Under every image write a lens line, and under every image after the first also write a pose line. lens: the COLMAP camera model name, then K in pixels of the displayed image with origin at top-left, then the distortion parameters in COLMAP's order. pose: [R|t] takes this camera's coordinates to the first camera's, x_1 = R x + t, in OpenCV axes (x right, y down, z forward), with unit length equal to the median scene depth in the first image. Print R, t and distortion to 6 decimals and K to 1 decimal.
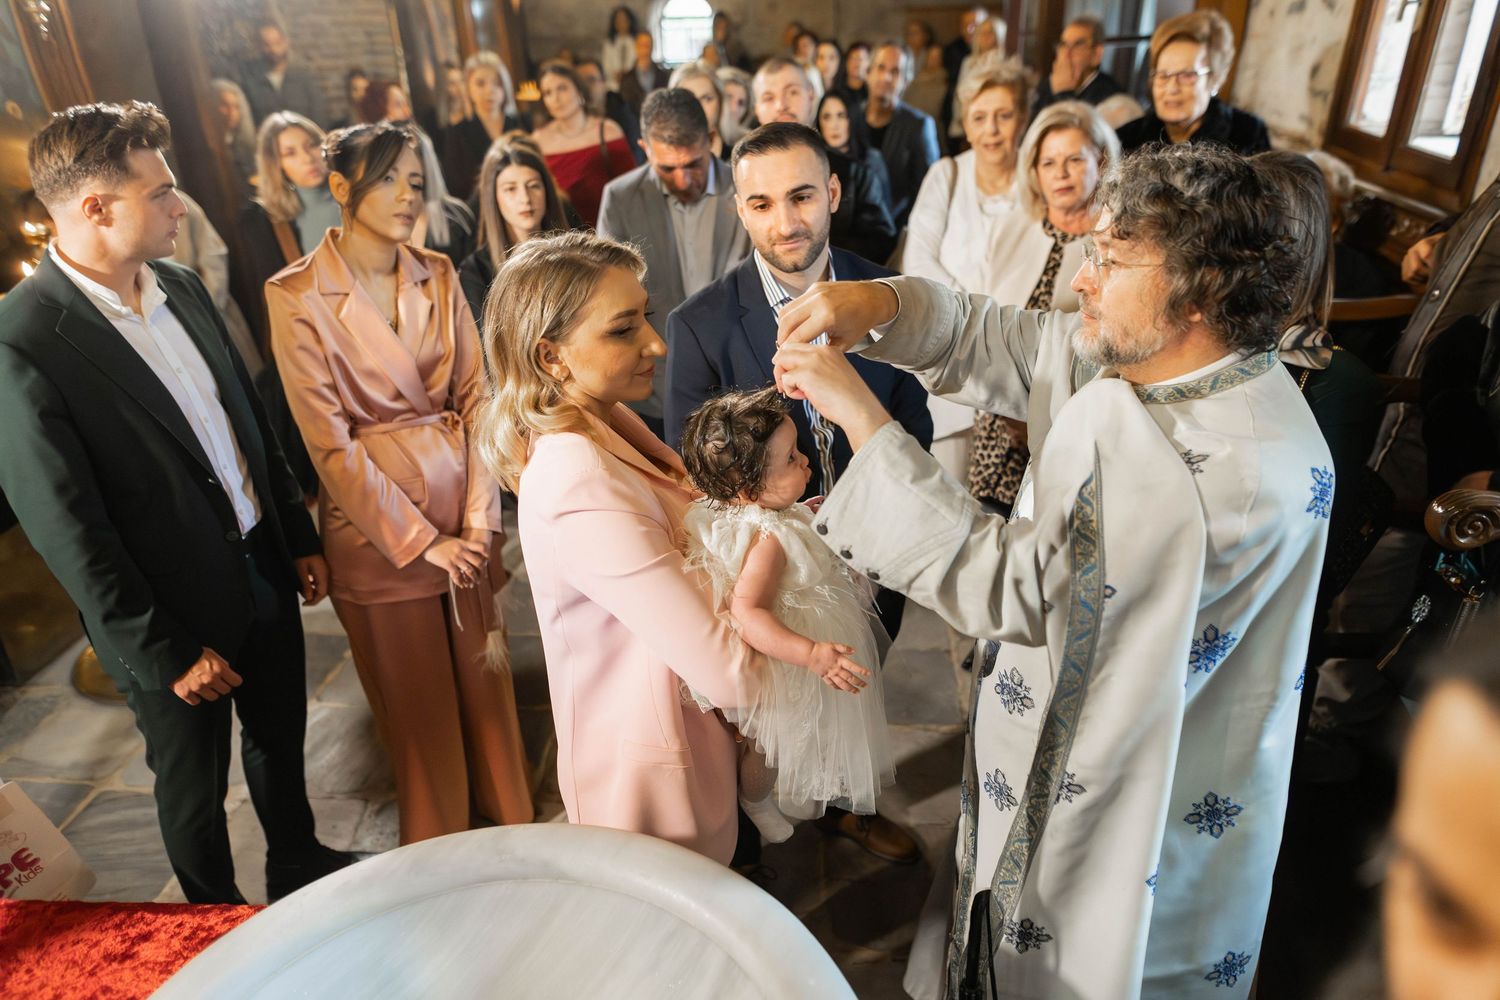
lens RADIAL K [[1029.5, 0, 779.1], [0, 1029.5, 495.6], [0, 0, 1]] dist [-0.003407, -0.004757]
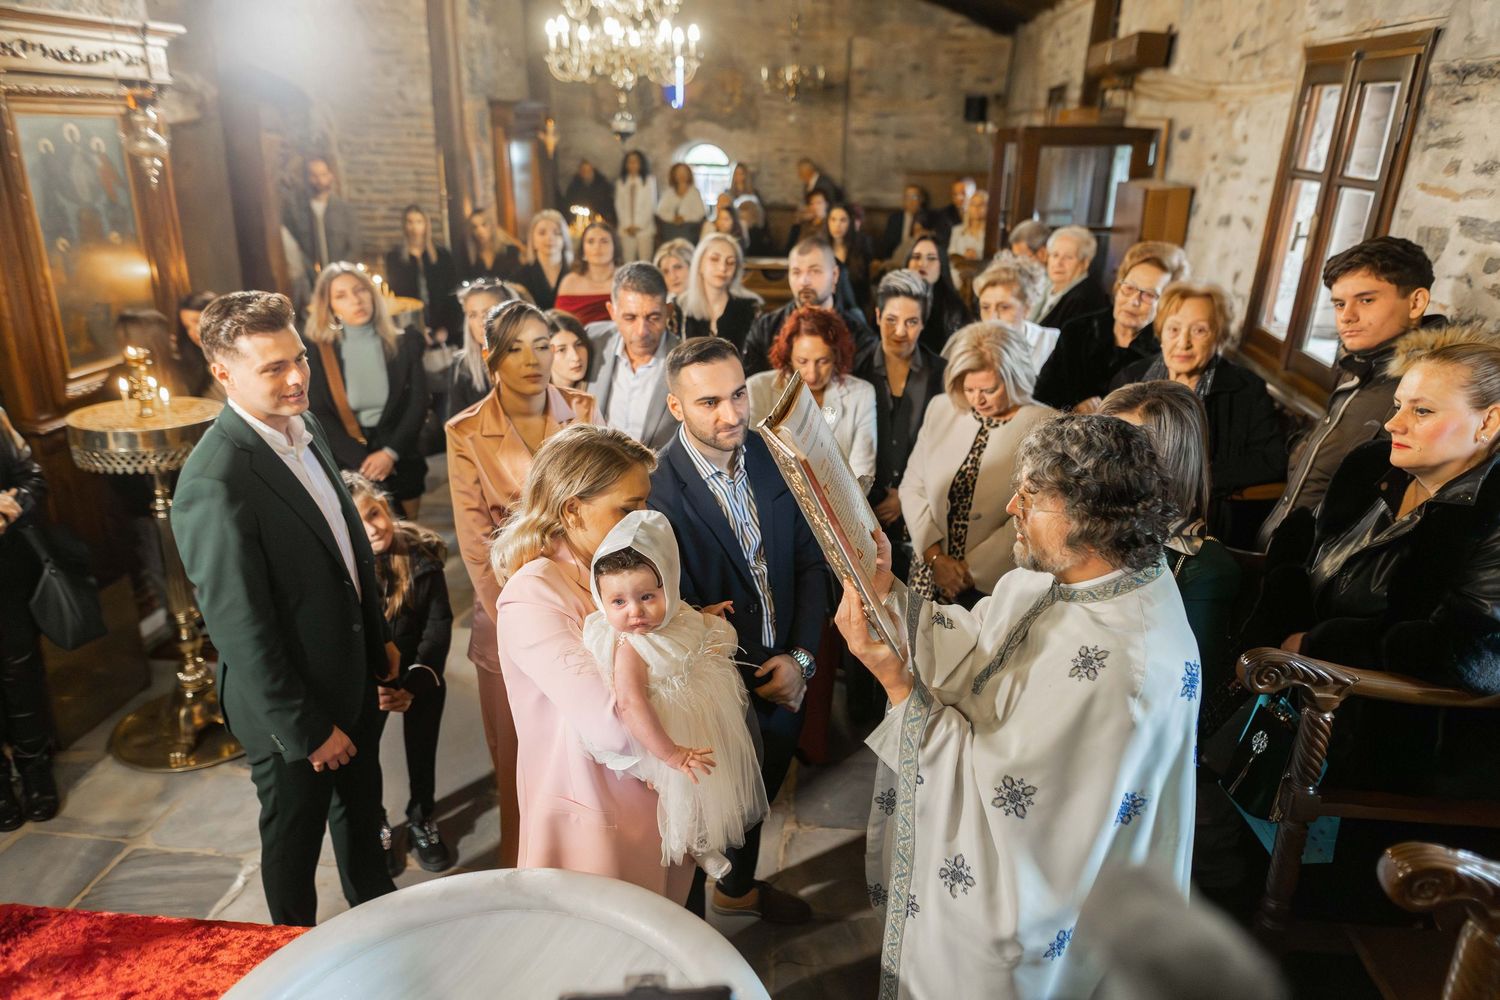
lens RADIAL K [[1029.5, 0, 779.1], [0, 1029.5, 495.6], [0, 0, 1]] dist [-0.003407, -0.004757]
pose [[0.998355, 0.057256, 0.002984, 0.032215], [-0.056569, 0.992183, -0.111235, -0.018127], [-0.009330, 0.110883, 0.993790, -0.321907]]
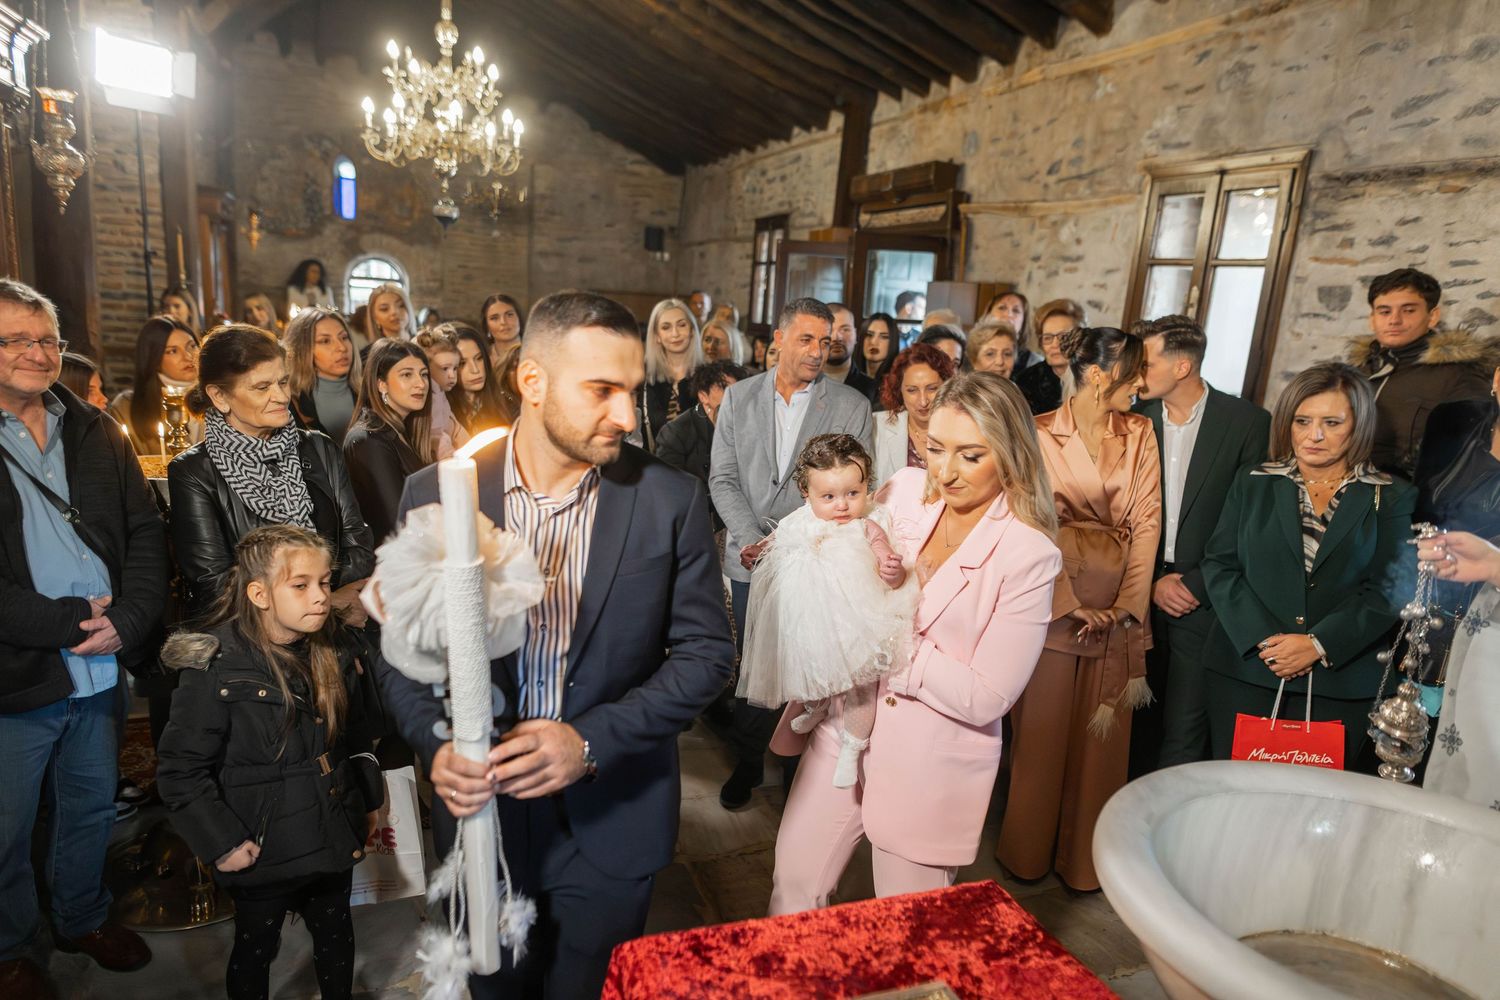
lens RADIAL K [[1029.5, 0, 779.1], [0, 1029.5, 495.6], [0, 0, 1]] dist [-0.003407, -0.004757]
pose [[0.906186, 0.013048, 0.422678, -1.220164], [0.097545, 0.966120, -0.238951, 0.230260], [-0.411476, 0.257764, 0.874211, -0.080107]]
